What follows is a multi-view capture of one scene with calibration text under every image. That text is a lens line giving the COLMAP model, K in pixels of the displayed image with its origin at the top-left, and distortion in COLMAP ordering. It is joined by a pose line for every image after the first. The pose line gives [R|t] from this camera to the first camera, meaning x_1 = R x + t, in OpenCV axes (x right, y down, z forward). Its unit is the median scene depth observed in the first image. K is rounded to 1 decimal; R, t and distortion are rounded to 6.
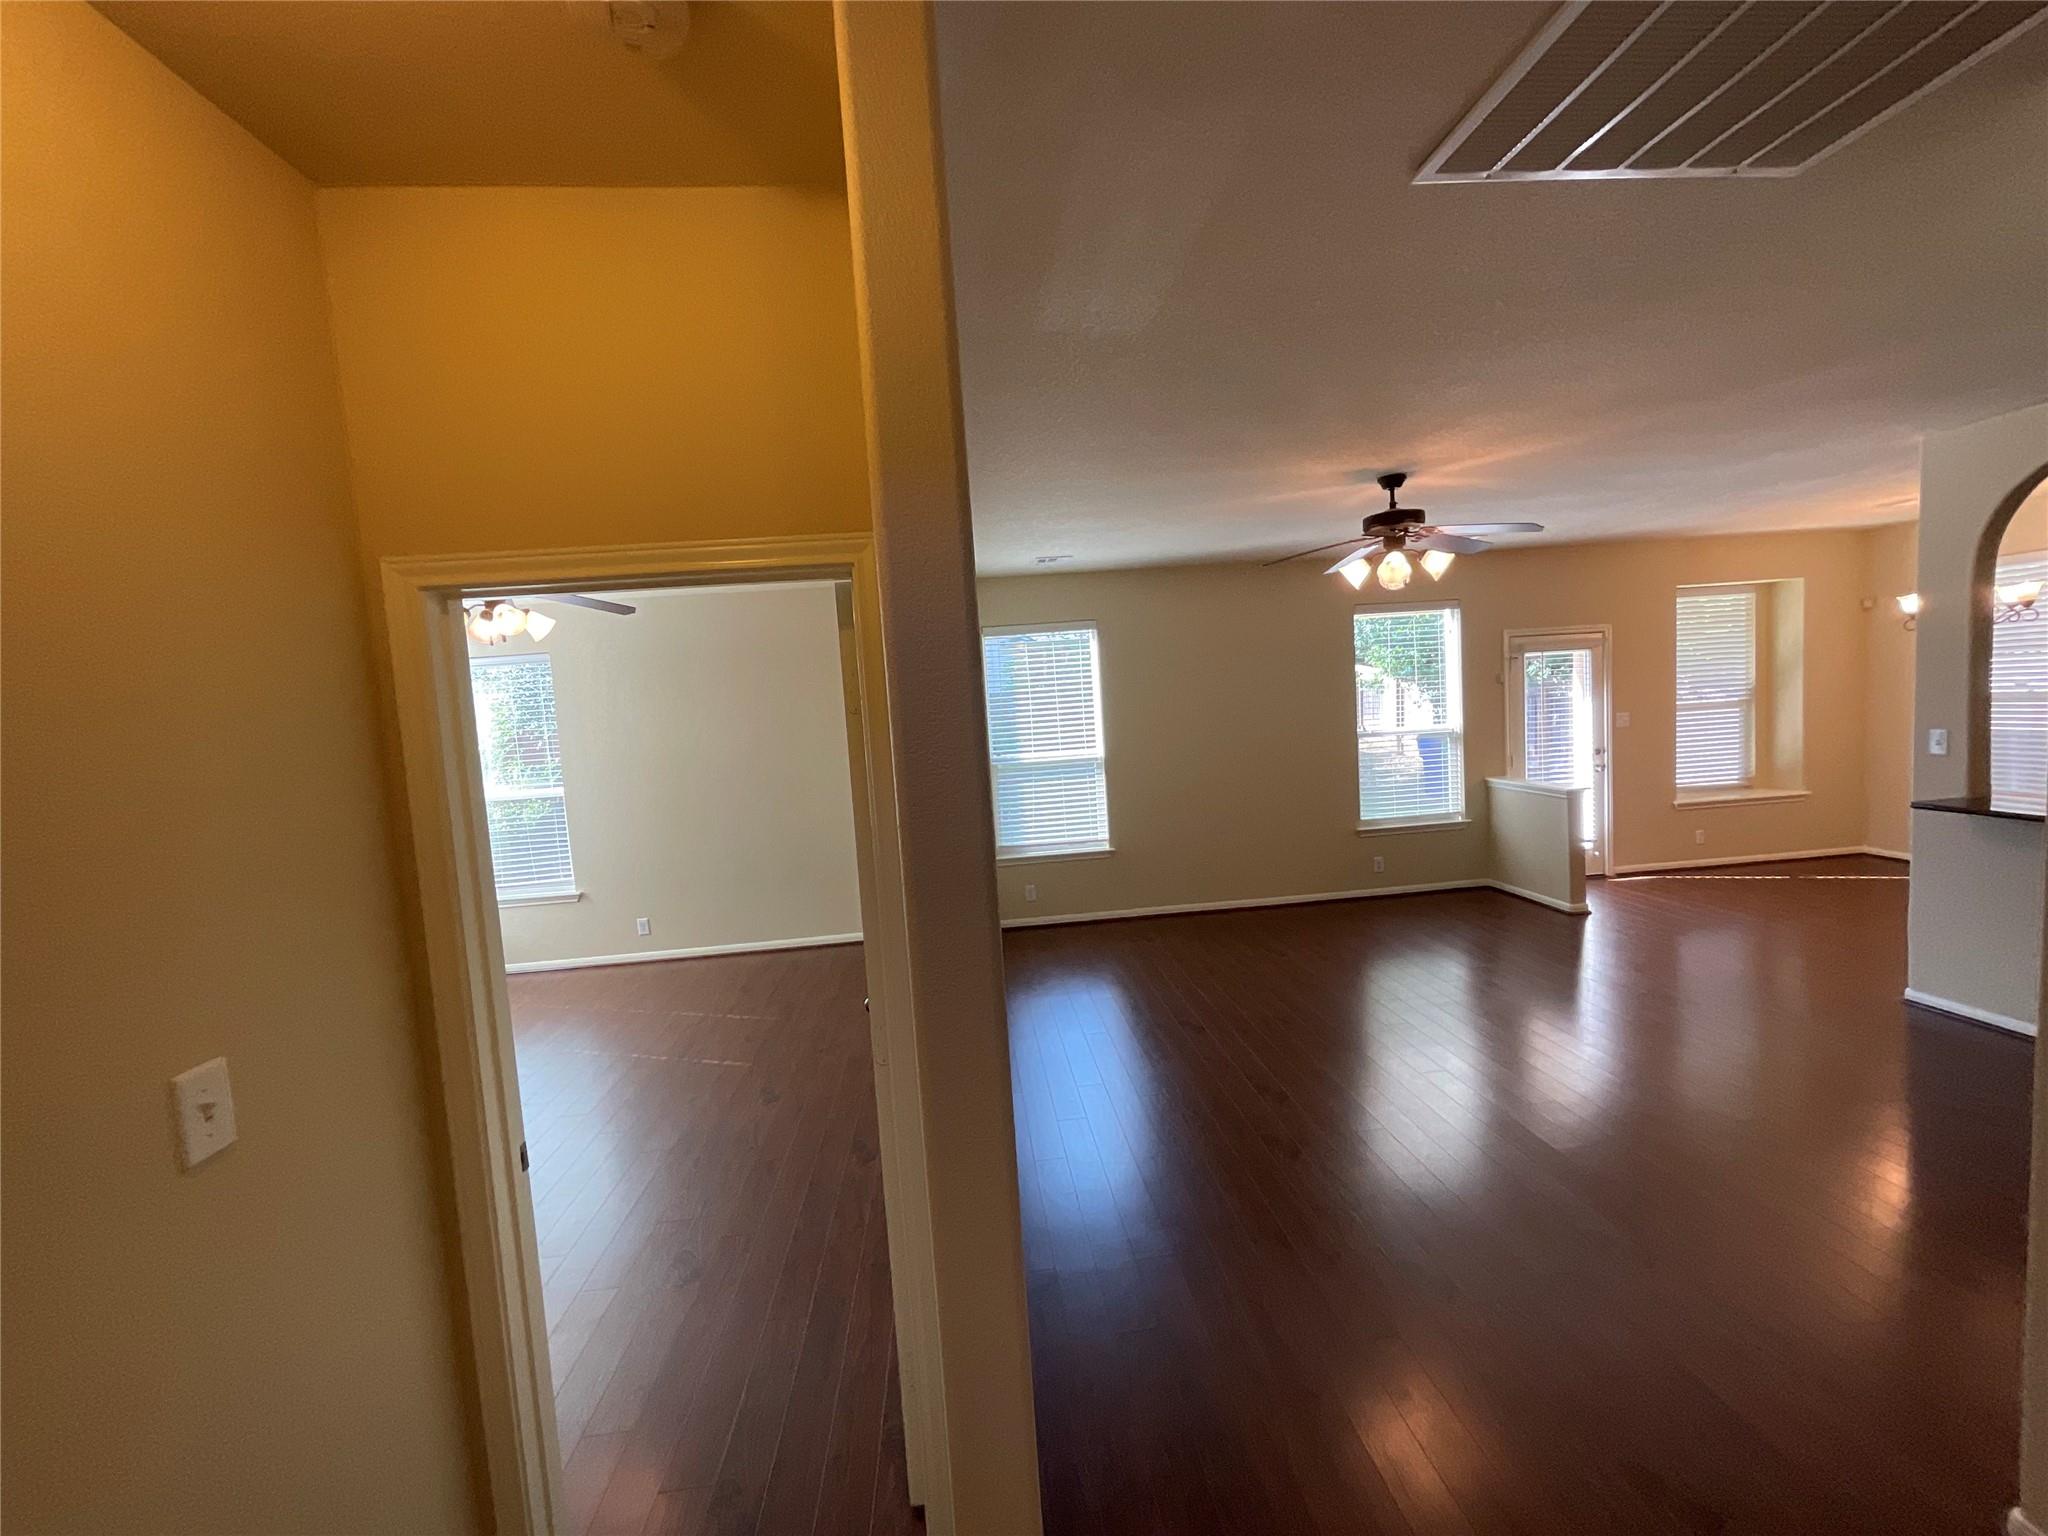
lens RADIAL K [[819.5, 0, 1024.0], [0, 819.5, 768.0], [0, 0, 1]] dist [-0.002645, -0.000338]
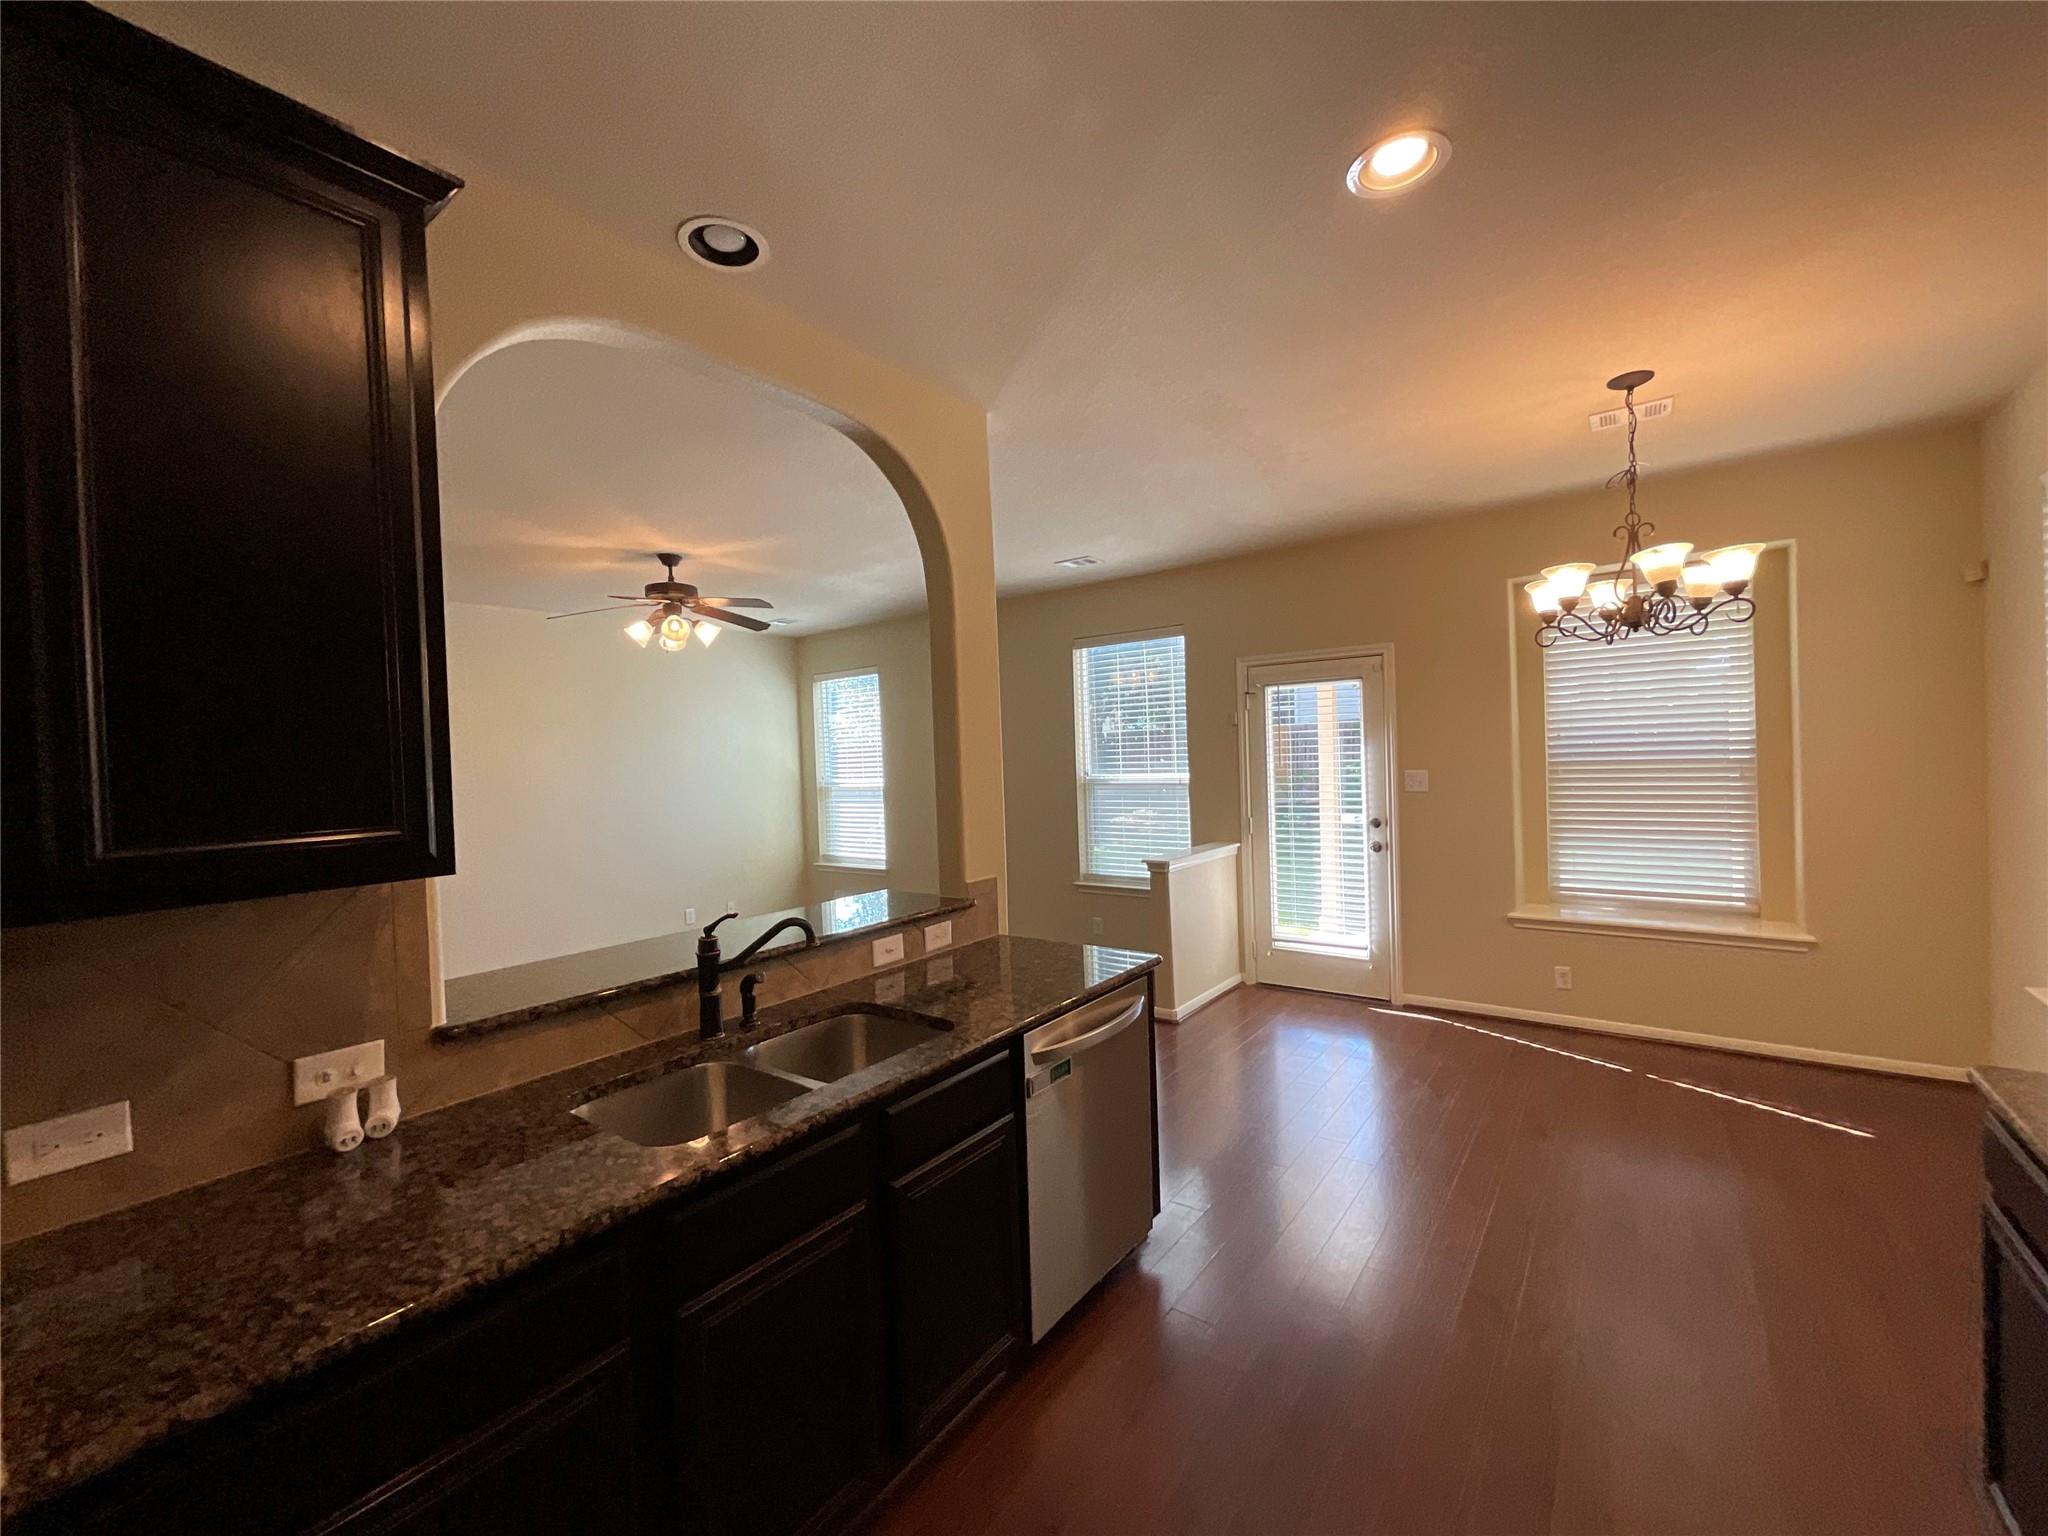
lens RADIAL K [[826.1, 0, 1024.0], [0, 826.1, 768.0], [0, 0, 1]] dist [-0.000110, -0.000025]
pose [[0.750485, 0.048273, -0.659122, 0.962496], [-0.064126, 0.997942, 0.000073, -0.049322], [0.657769, 0.042212, 0.752036, 0.268978]]
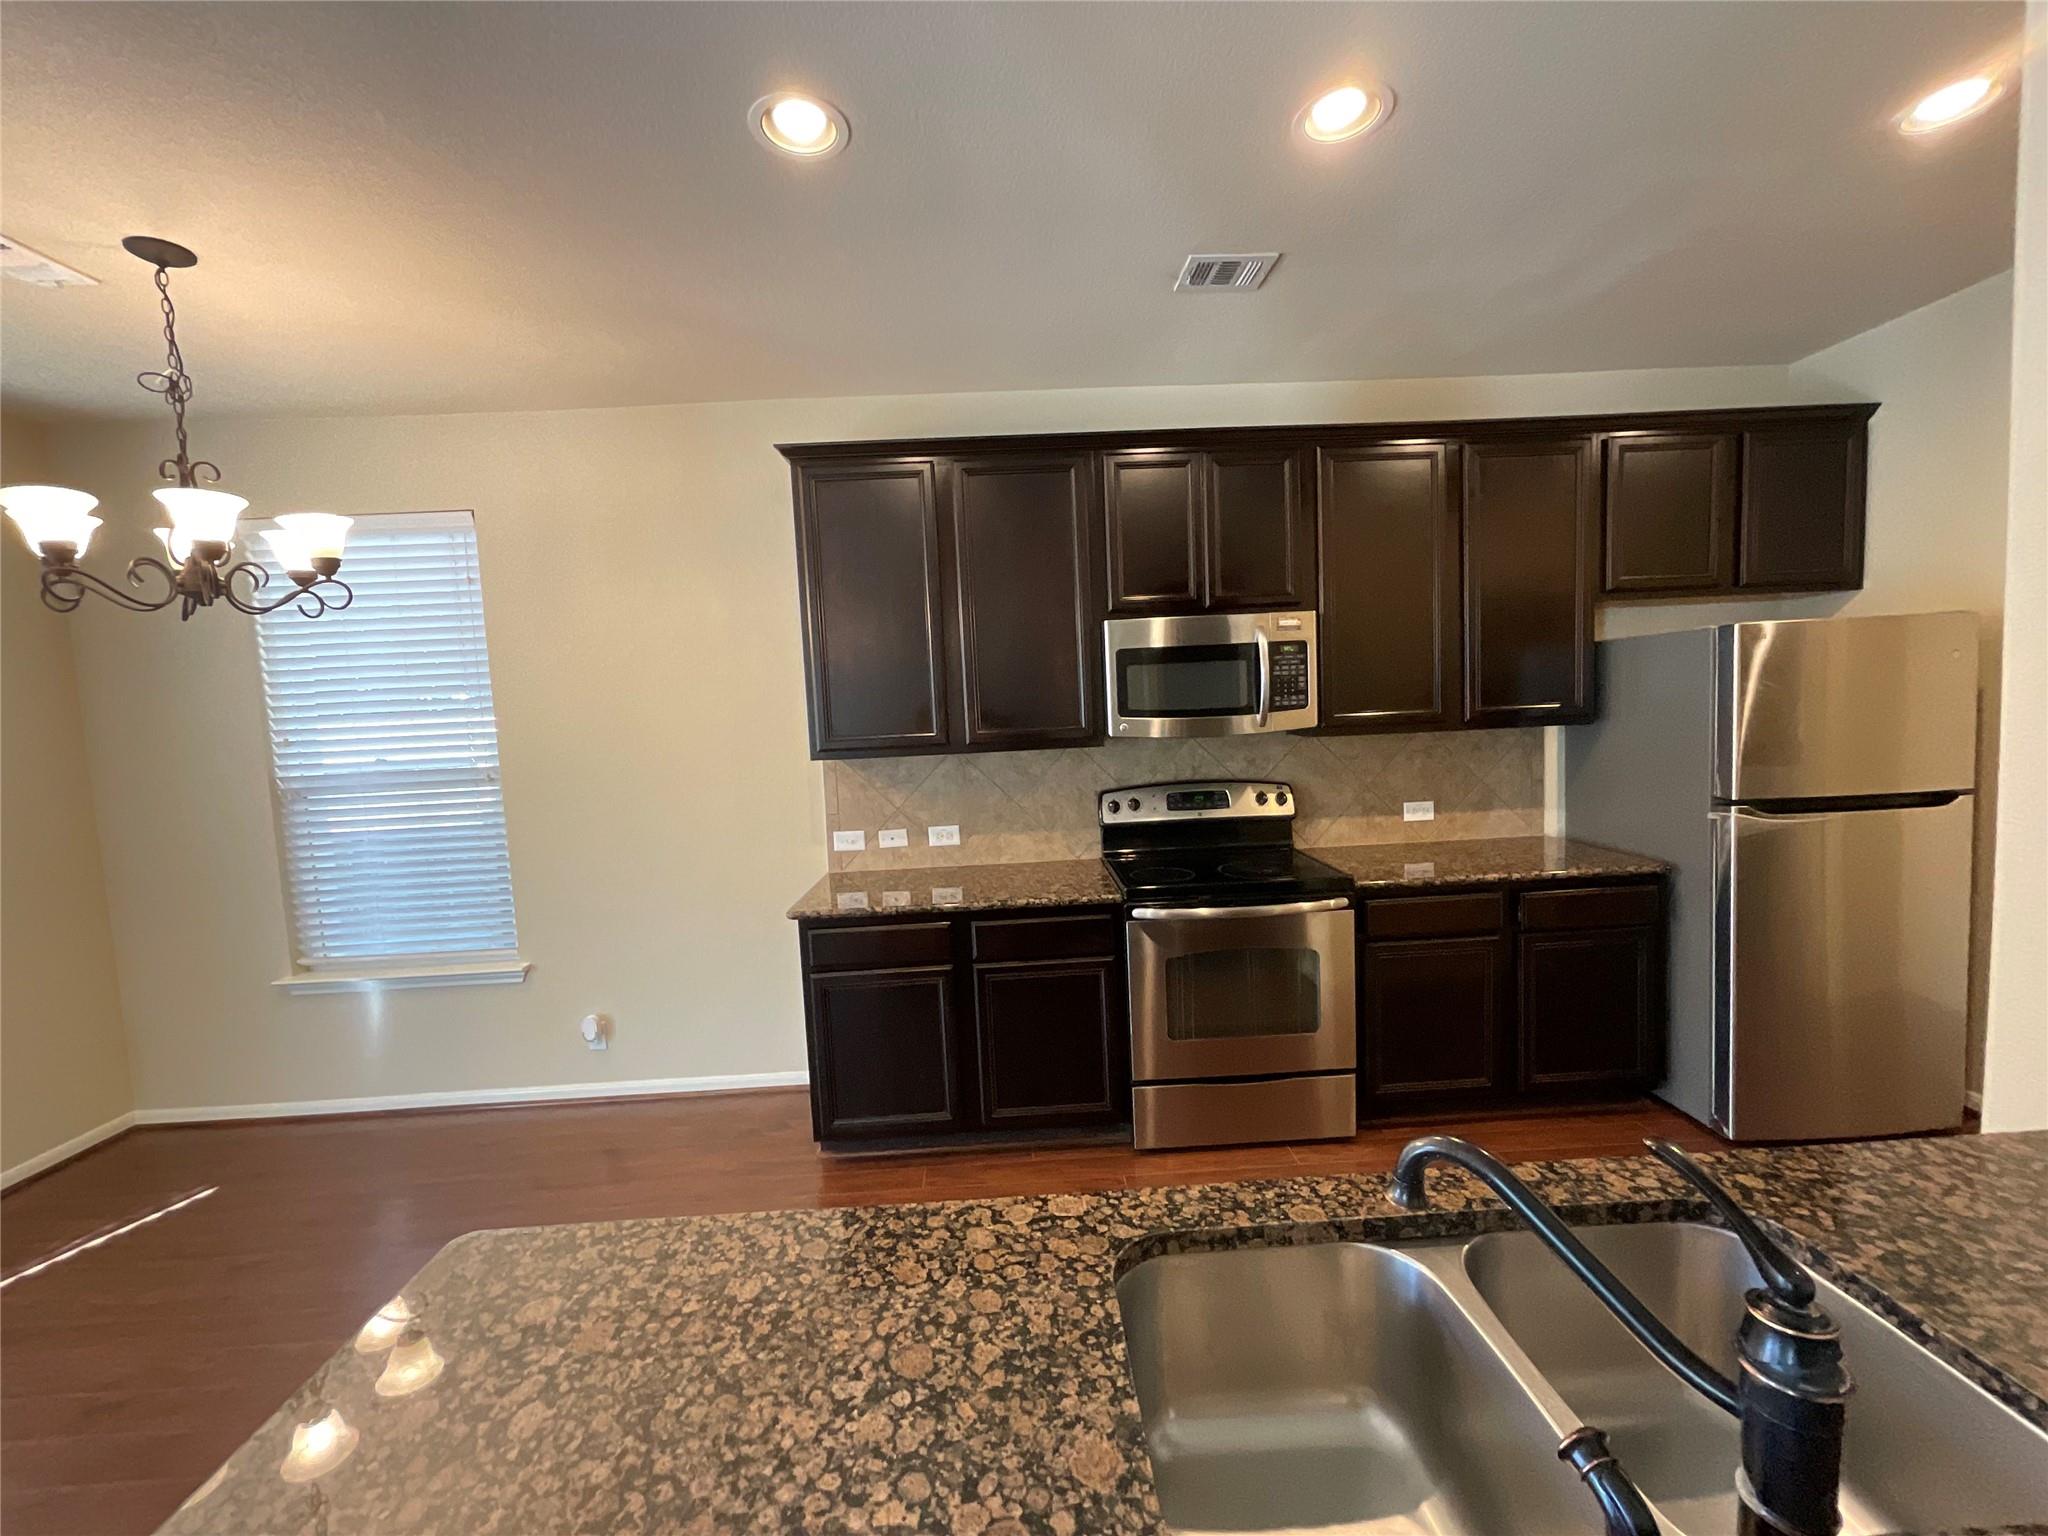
lens RADIAL K [[826.1, 0, 1024.0], [0, 826.1, 768.0], [0, 0, 1]] dist [-0.000110, -0.000025]
pose [[0.056470, -0.017890, 0.998244, 0.617167], [0.121643, 0.992514, 0.010906, -0.044172], [-0.990966, 0.120814, 0.058224, 0.473081]]
